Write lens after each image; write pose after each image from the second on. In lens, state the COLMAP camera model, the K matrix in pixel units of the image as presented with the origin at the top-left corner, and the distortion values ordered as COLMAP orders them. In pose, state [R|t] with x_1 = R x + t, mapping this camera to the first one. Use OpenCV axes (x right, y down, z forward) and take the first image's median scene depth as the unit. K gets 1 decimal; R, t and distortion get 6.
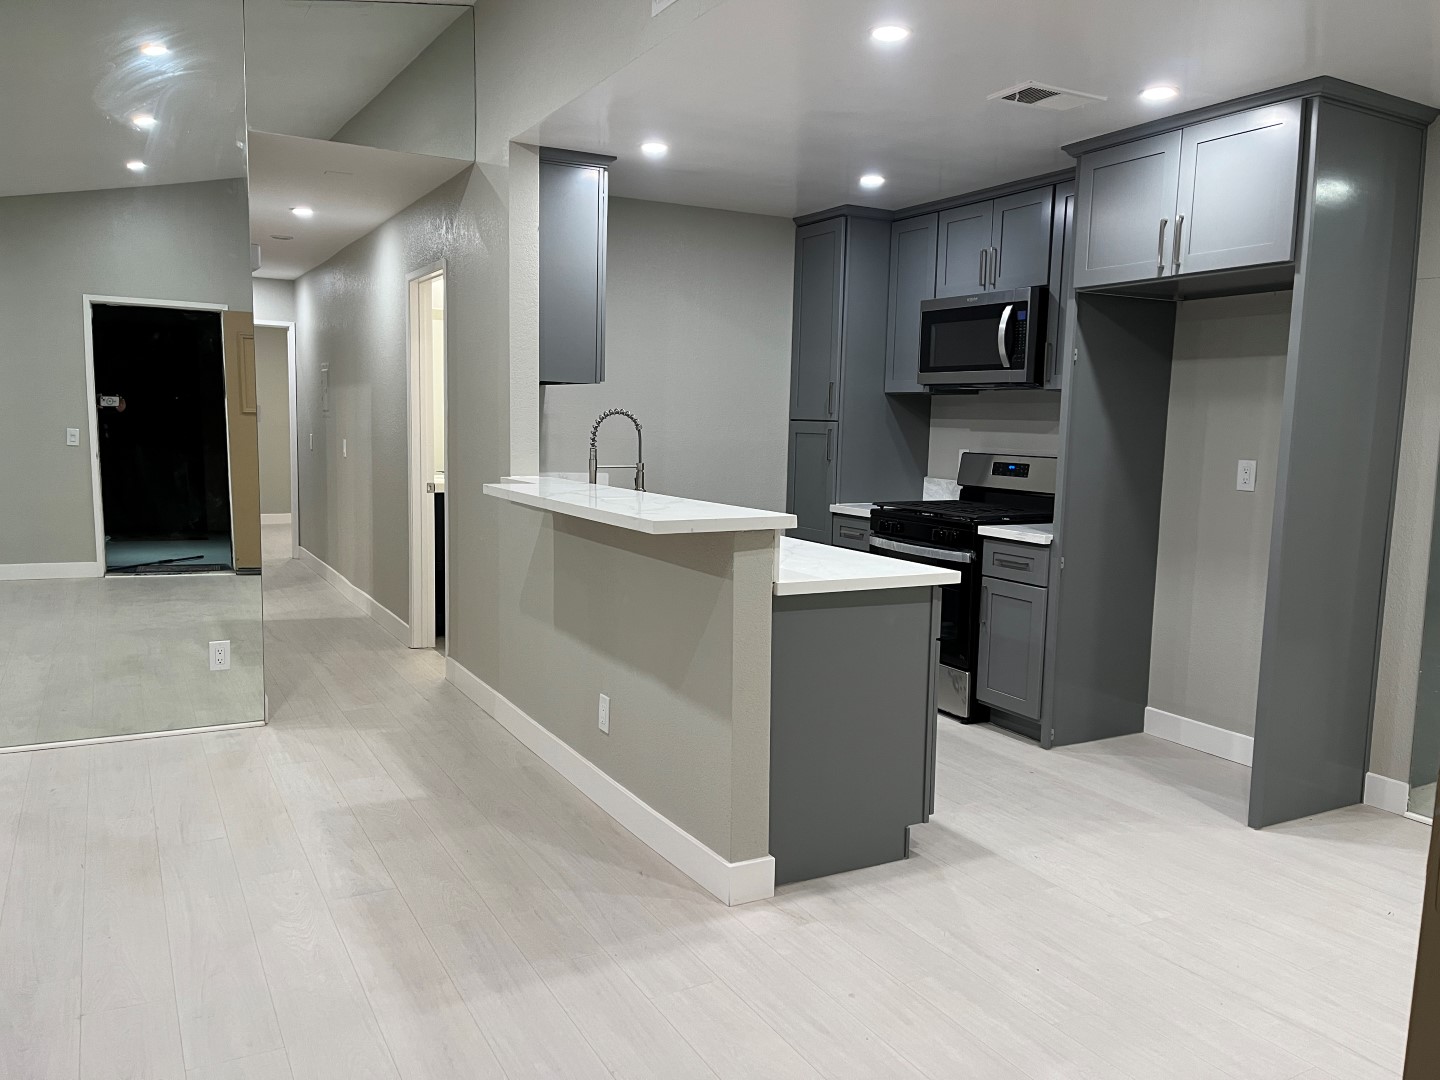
lens RADIAL K [[1101.3, 0, 721.9], [0, 1101.3, 553.4], [0, 0, 1]] dist [0.056345, -0.044203]
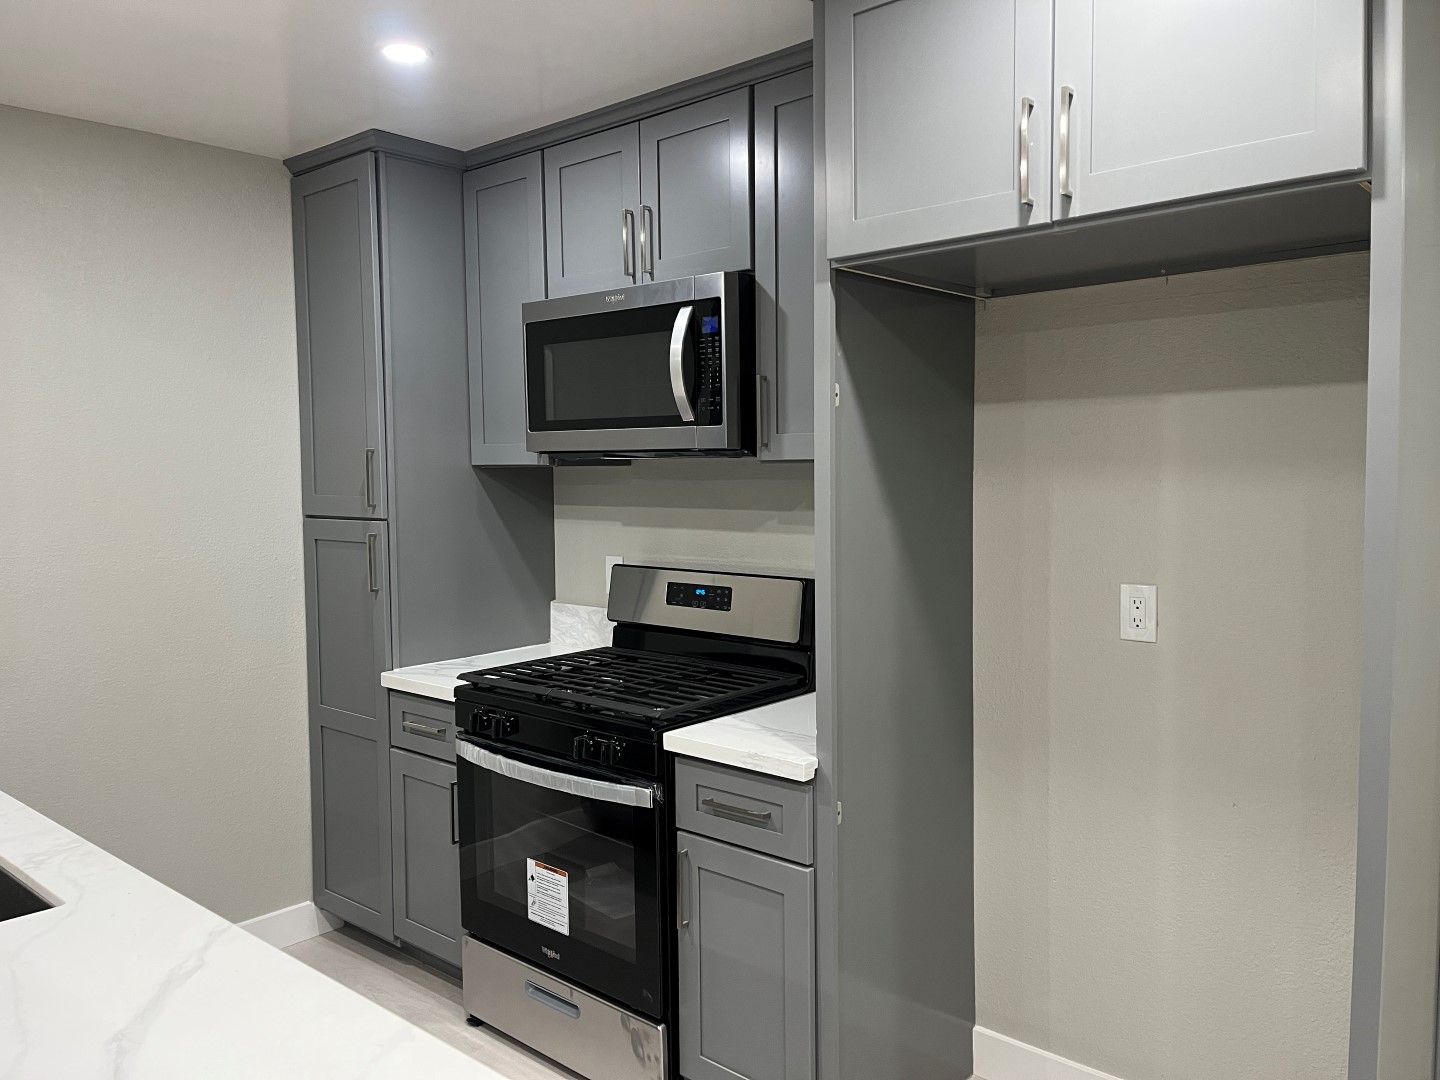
lens RADIAL K [[1089.9, 0, 720.0], [0, 1089.9, 540.0], [0, 0, 1]] dist [0.082129, -0.089111]
pose [[0.942652, -0.054438, 0.329309, 0.095379], [0.072075, 0.996532, -0.041580, -0.088945], [-0.325903, 0.062931, 0.943306, 0.507373]]
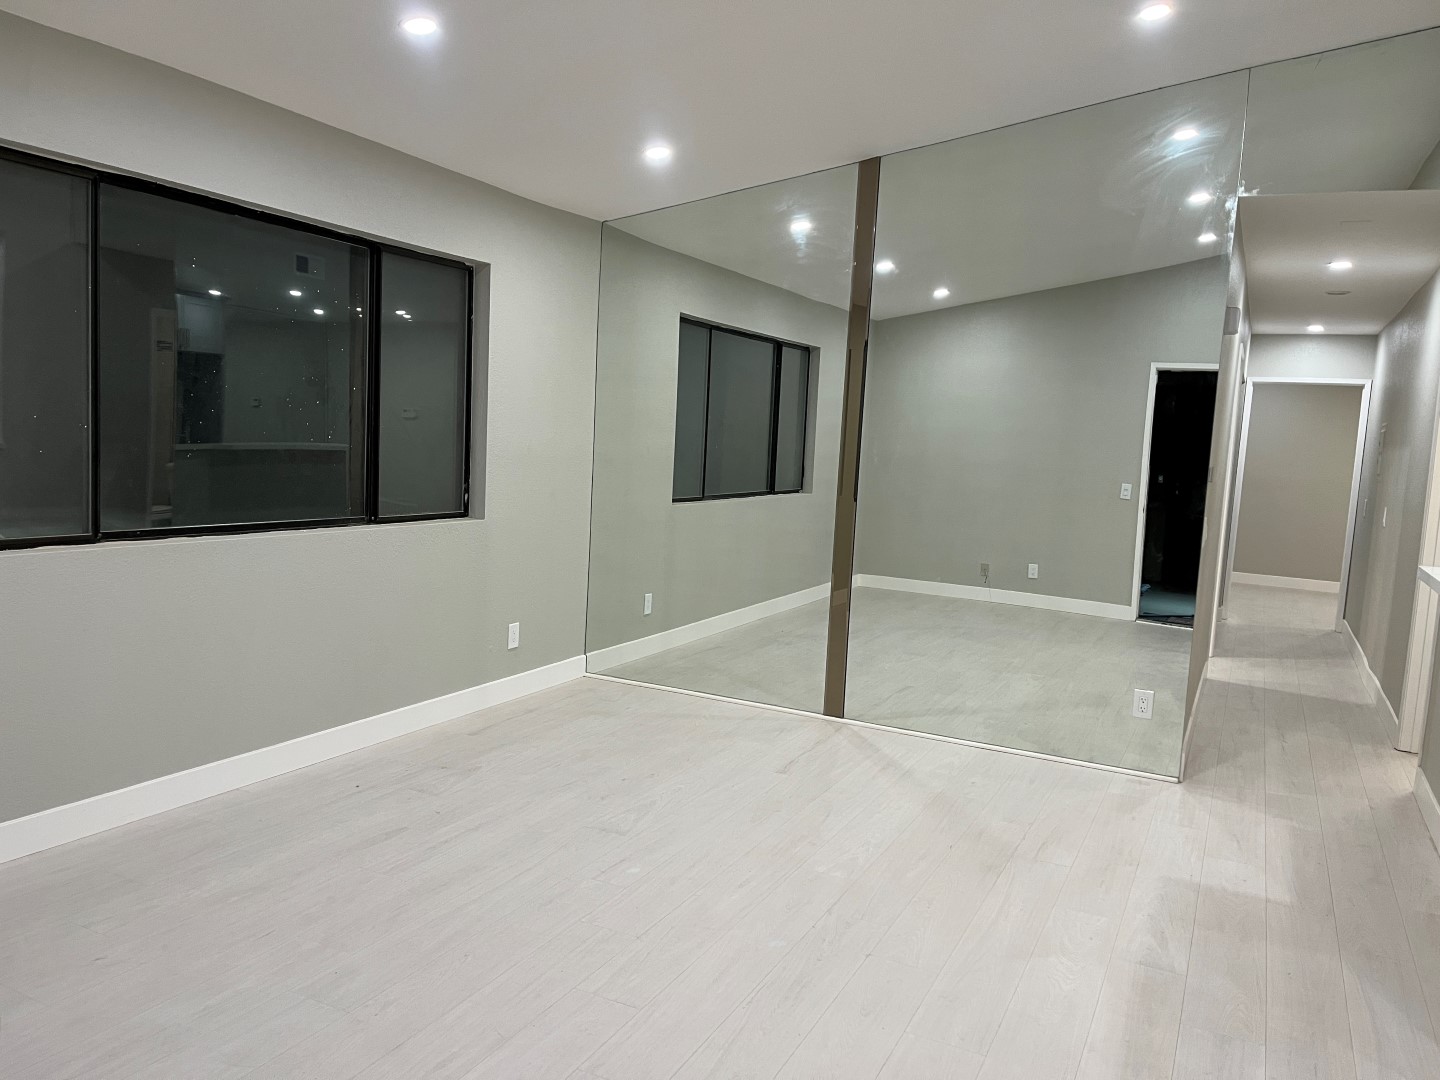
lens RADIAL K [[1100.2, 0, 714.1], [0, 1100.2, 550.7], [0, 0, 1]] dist [0.084453, -0.095721]
pose [[0.573479, 0.096318, -0.813538, 0.141380], [-0.141251, 0.989817, 0.017617, -0.010826], [0.806951, 0.104810, 0.581244, 0.054978]]
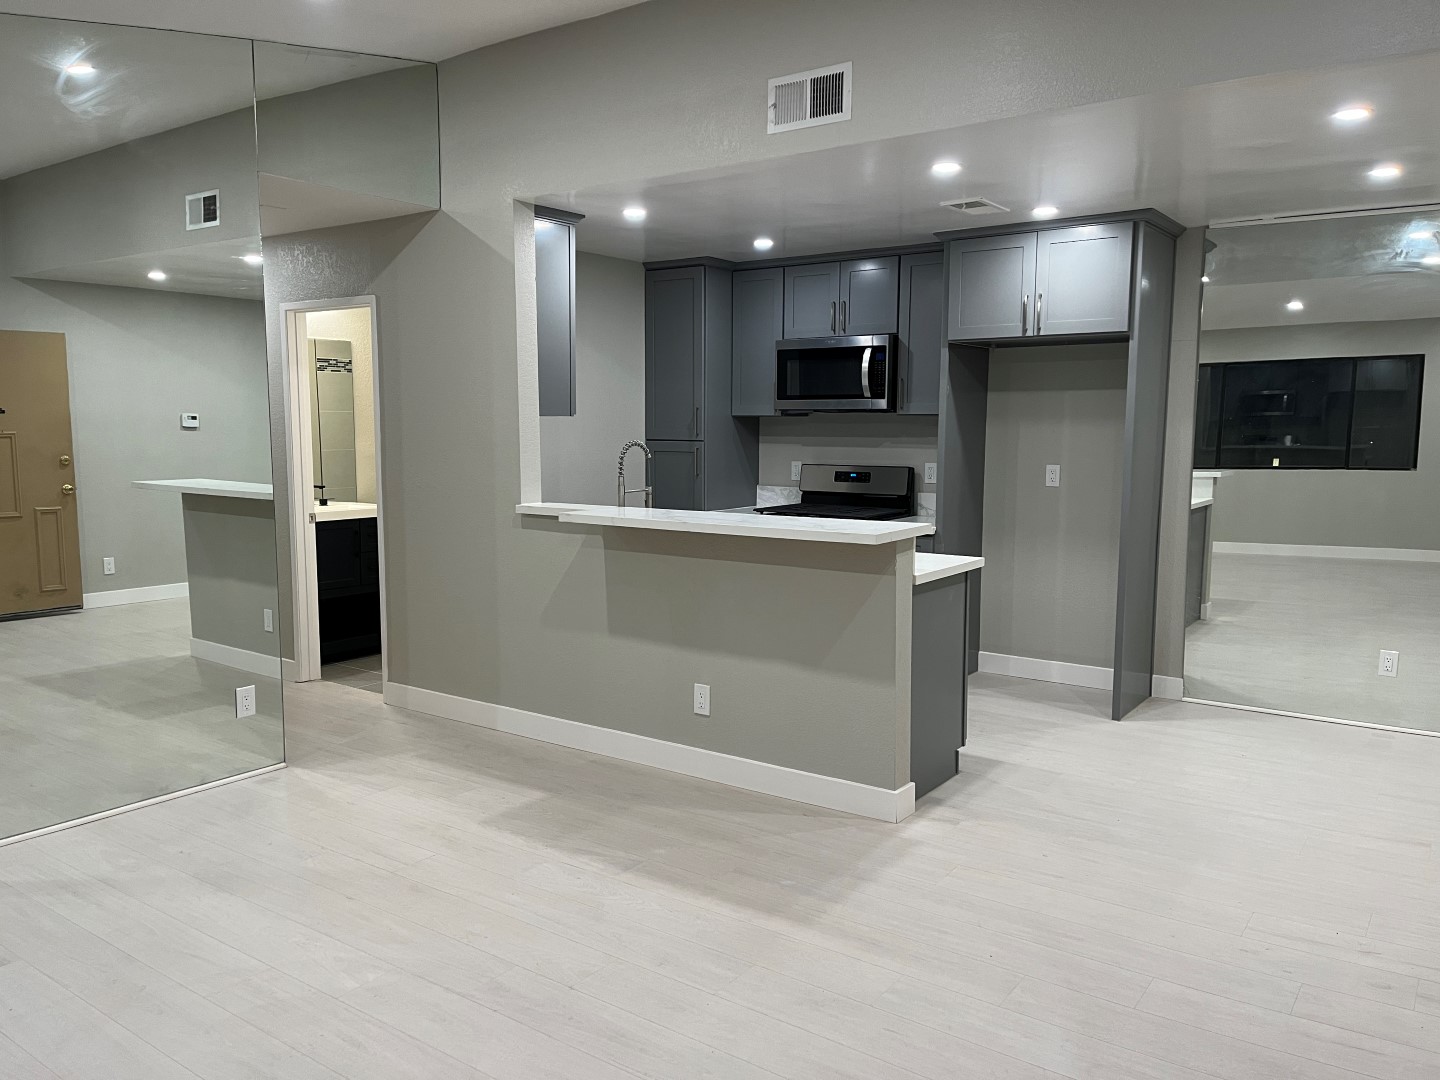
lens RADIAL K [[1100.2, 0, 714.1], [0, 1100.2, 550.7], [0, 0, 1]] dist [0.084453, -0.095721]
pose [[0.901440, -0.070622, 0.427104, -0.462375], [0.071043, 0.997361, 0.014974, -0.024806], [-0.427034, 0.016845, 0.904079, -0.064357]]
